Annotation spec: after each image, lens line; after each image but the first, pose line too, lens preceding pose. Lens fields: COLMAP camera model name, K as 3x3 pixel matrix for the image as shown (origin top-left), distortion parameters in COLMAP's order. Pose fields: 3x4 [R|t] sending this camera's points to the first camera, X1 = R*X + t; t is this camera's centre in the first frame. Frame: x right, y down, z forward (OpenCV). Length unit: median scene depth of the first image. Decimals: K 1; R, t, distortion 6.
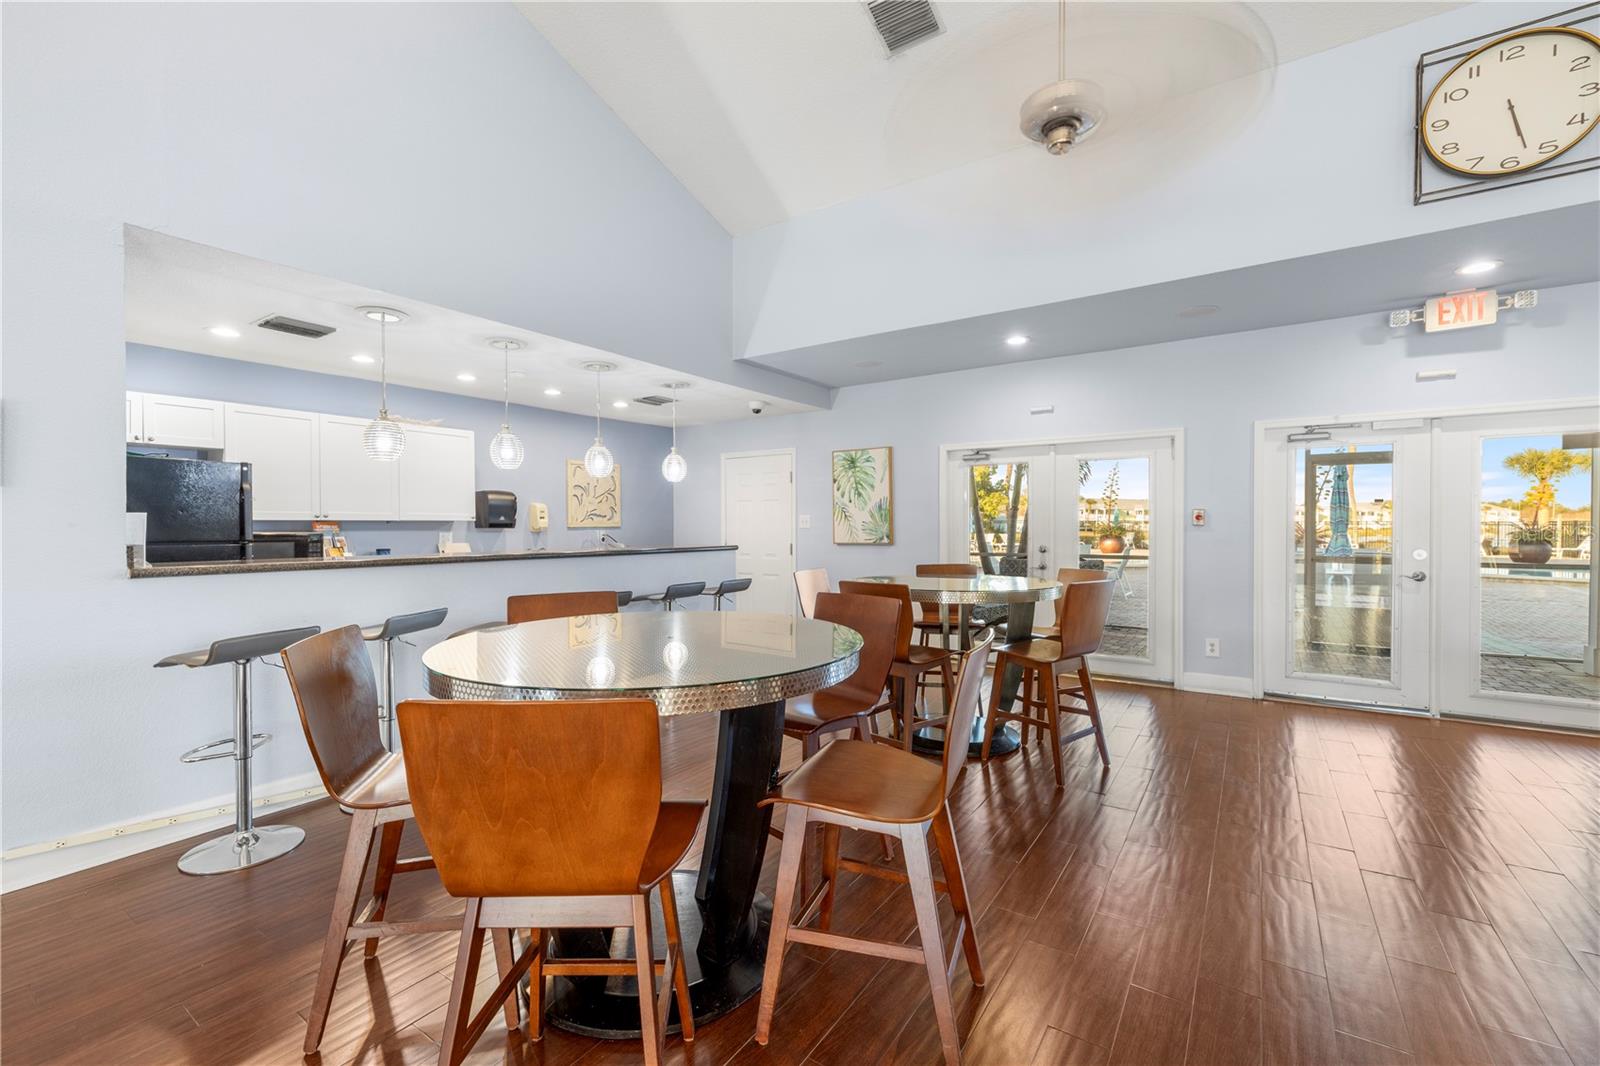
lens RADIAL K [[670.0, 0, 800.0], [0, 670.0, 533.0], [0, 0, 1]] dist [-0.002077, -0.000388]
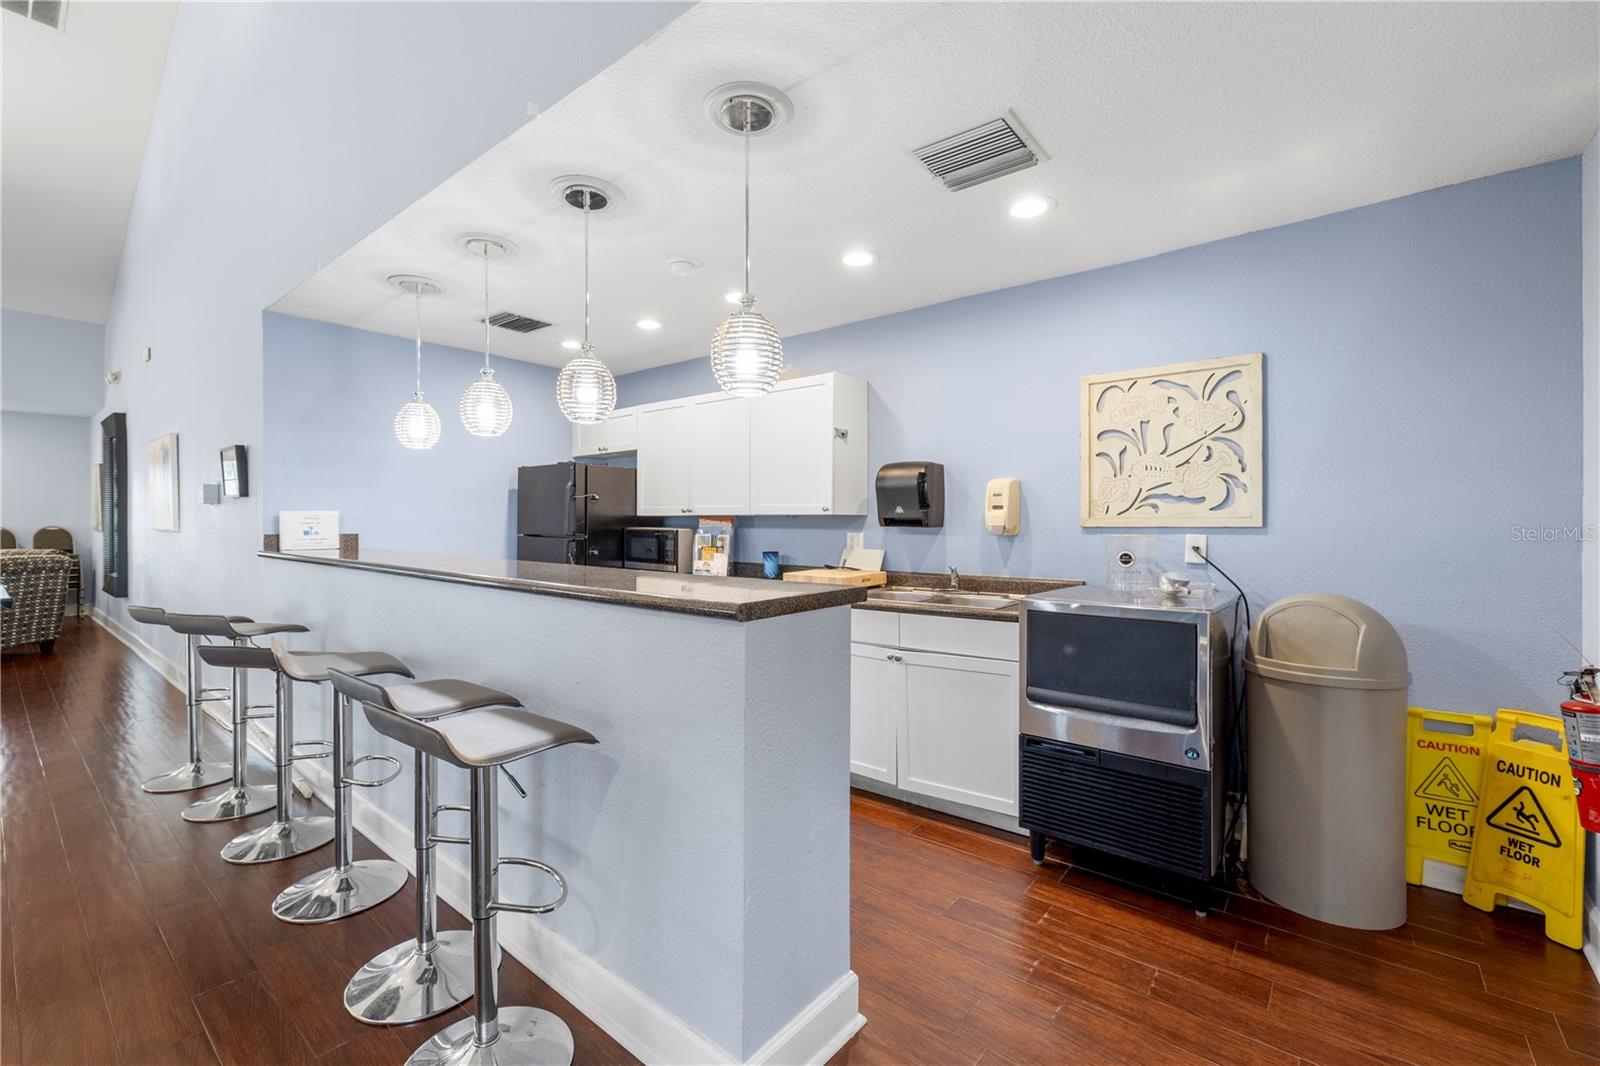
lens RADIAL K [[670.0, 0, 800.0], [0, 670.0, 533.0], [0, 0, 1]] dist [-0.002077, -0.000388]
pose [[-0.094215, 0.022656, -0.995294, 0.117285], [-0.011115, 0.999655, 0.023807, -0.013064], [0.995490, 0.013305, -0.093931, 0.851667]]
